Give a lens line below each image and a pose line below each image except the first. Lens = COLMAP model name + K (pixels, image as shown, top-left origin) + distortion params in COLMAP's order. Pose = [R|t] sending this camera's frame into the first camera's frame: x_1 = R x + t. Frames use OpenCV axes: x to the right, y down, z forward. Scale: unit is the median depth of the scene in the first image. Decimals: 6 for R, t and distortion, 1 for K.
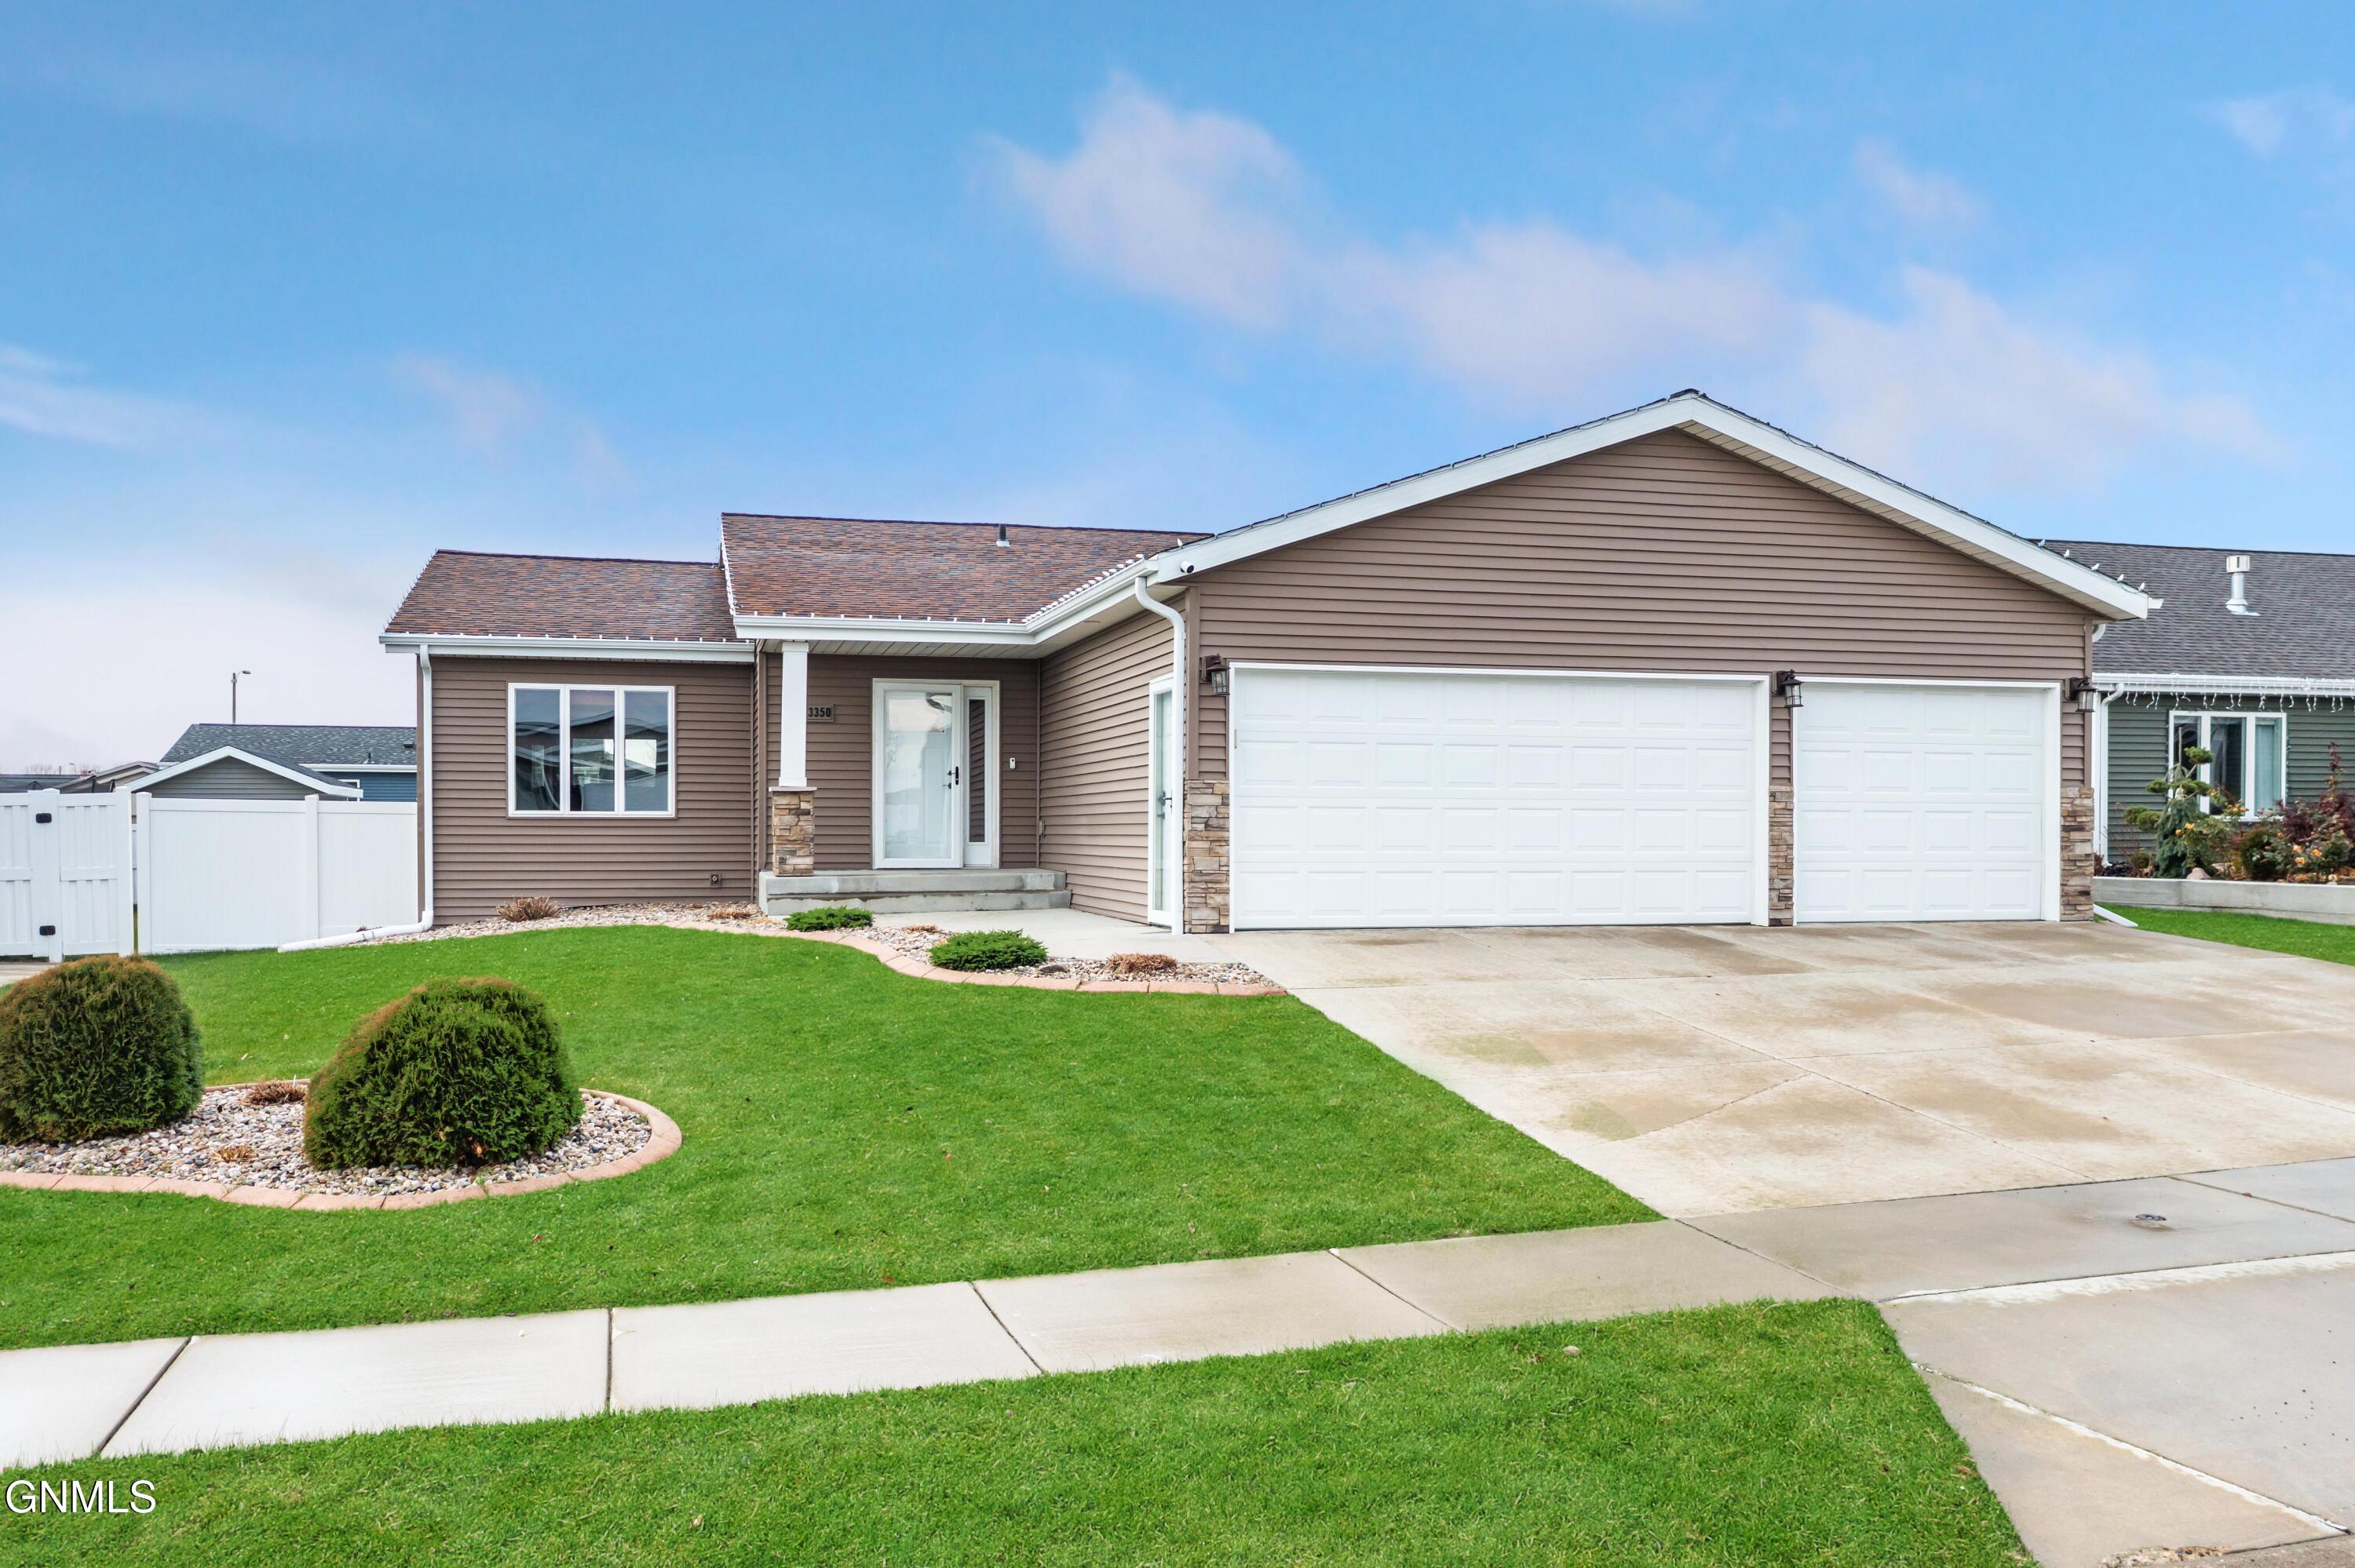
lens RADIAL K [[1890.0, 0, 1171.2], [0, 1890.0, 853.4], [0, 0, 1]] dist [-0.009609, 0.004456]
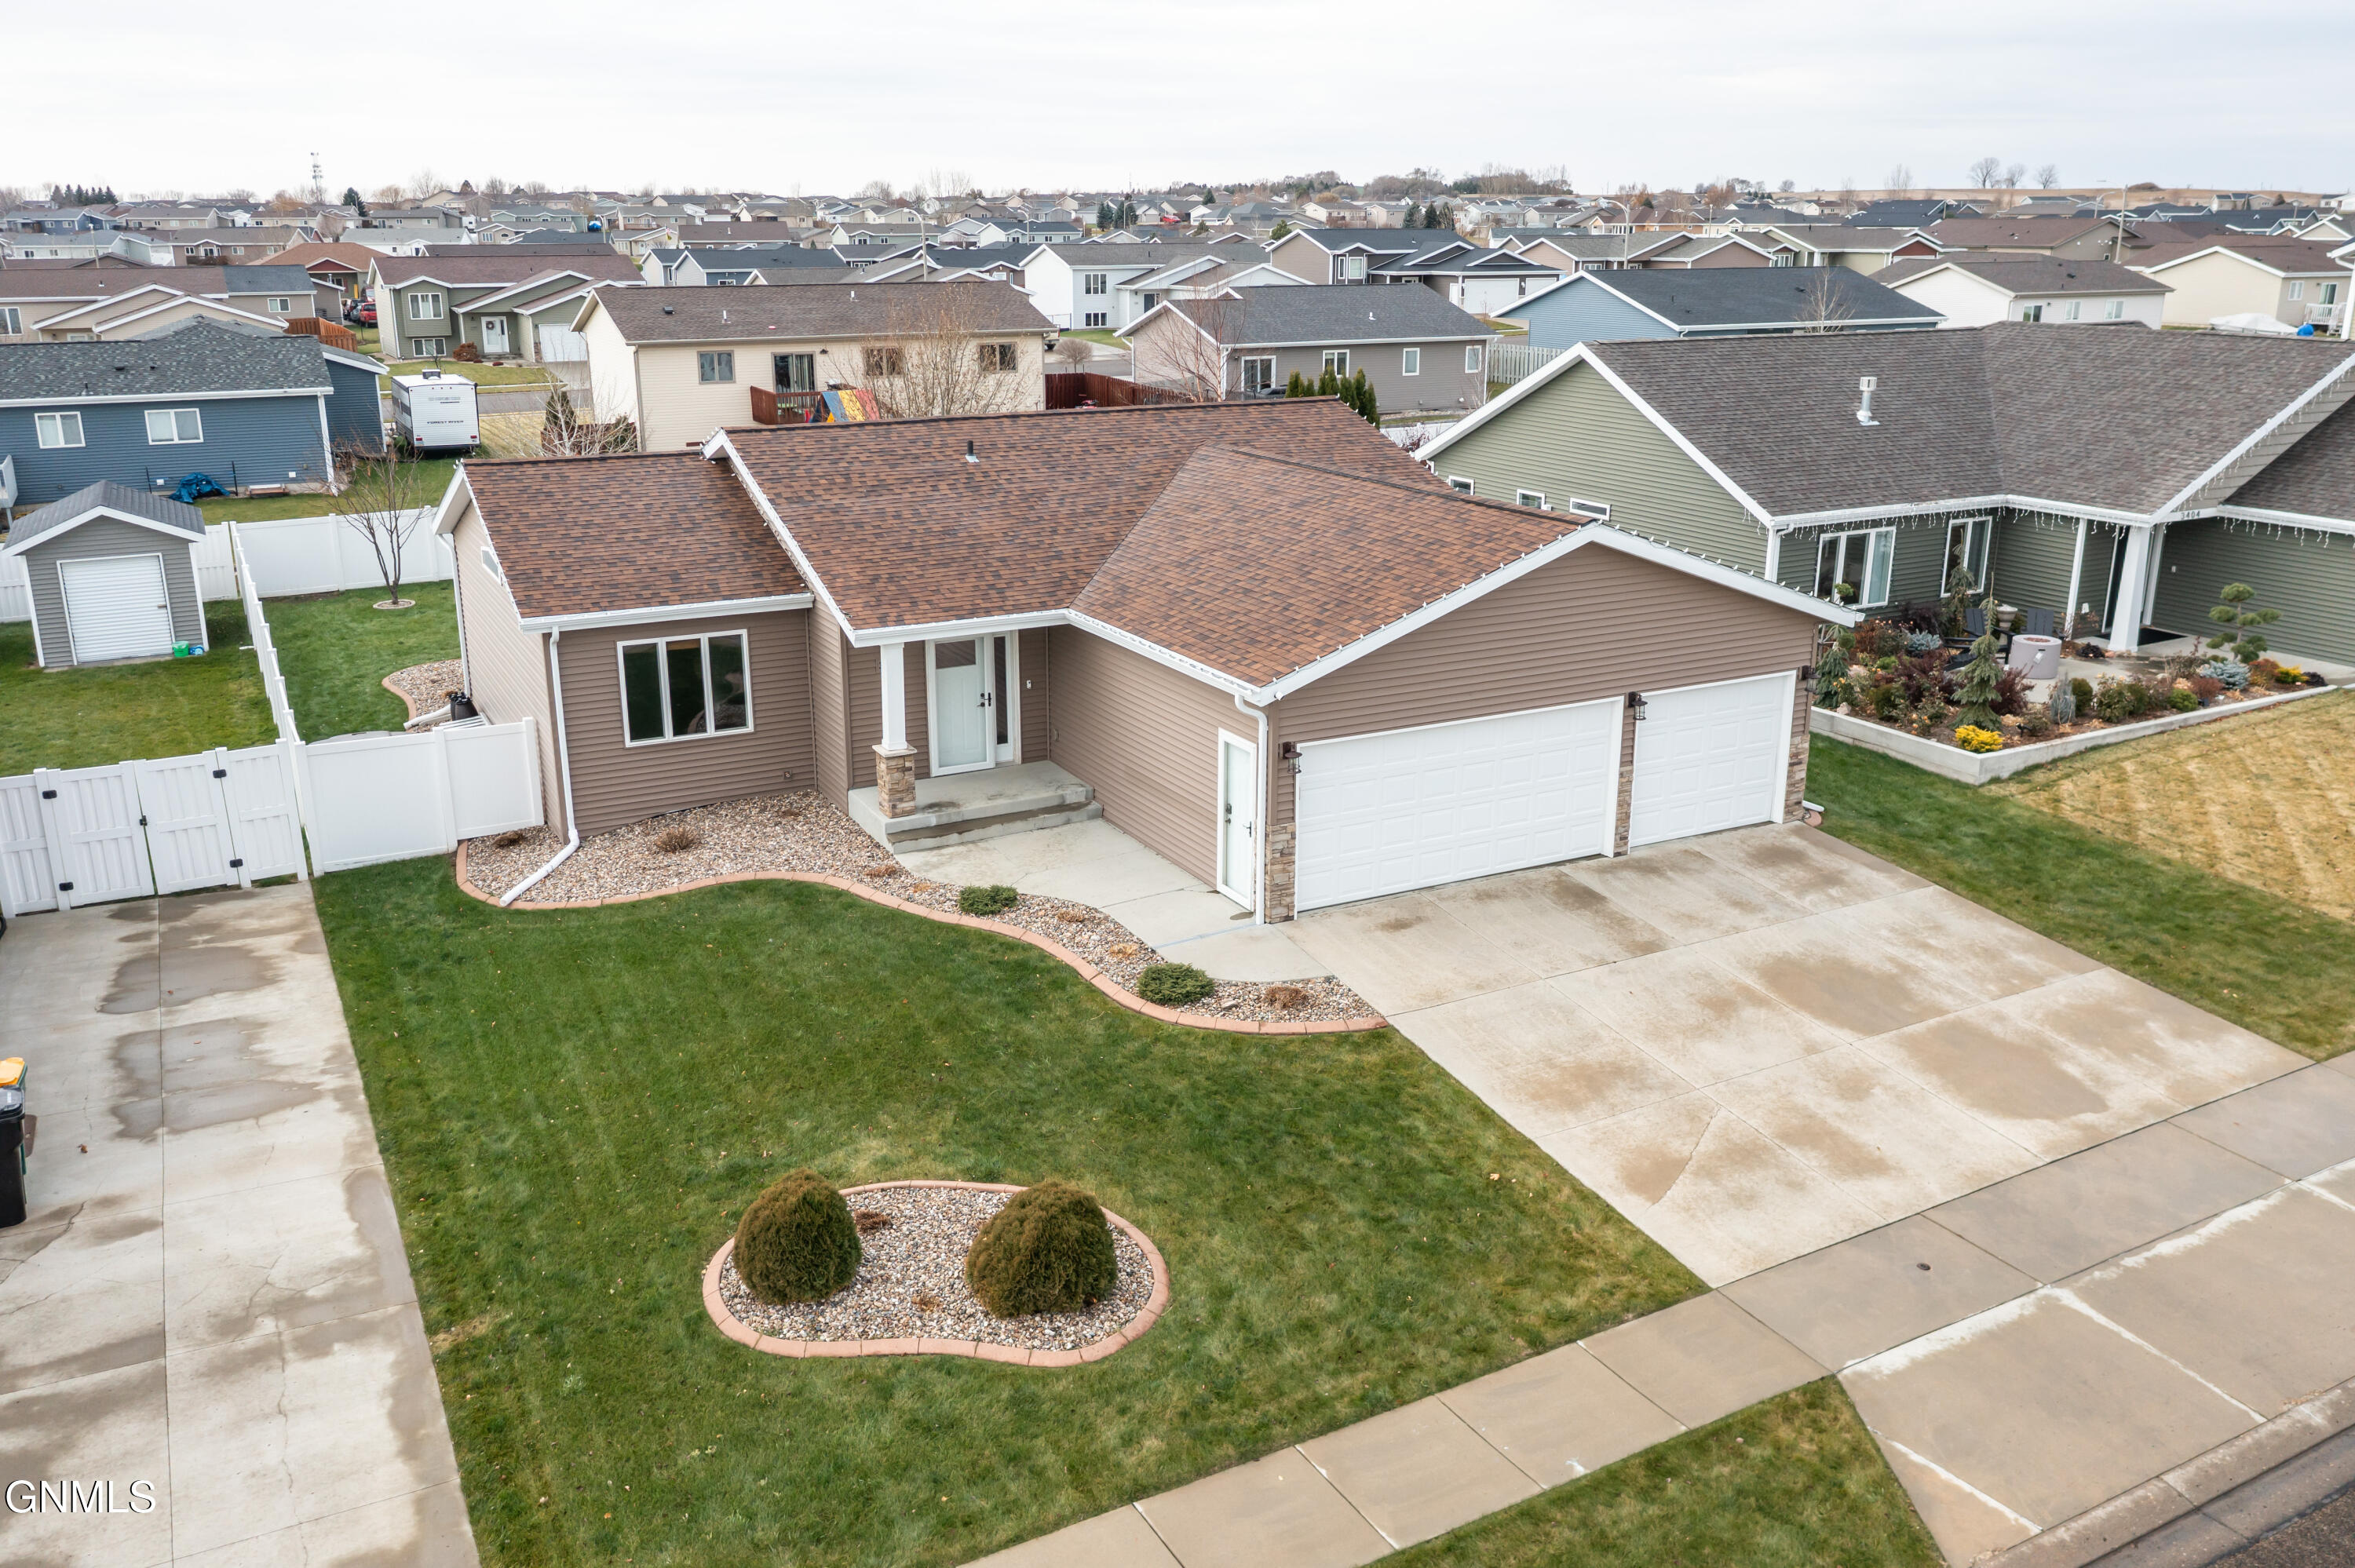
lens RADIAL K [[1868.4, 0, 1173.1], [0, 1868.4, 775.2], [0, 0, 1]] dist [-0.006092, -0.006579]
pose [[0.974362, -0.064360, 0.215585, -0.342079], [0.002279, 0.960985, 0.276590, -0.436390], [-0.224975, -0.269008, 0.936494, -0.298595]]
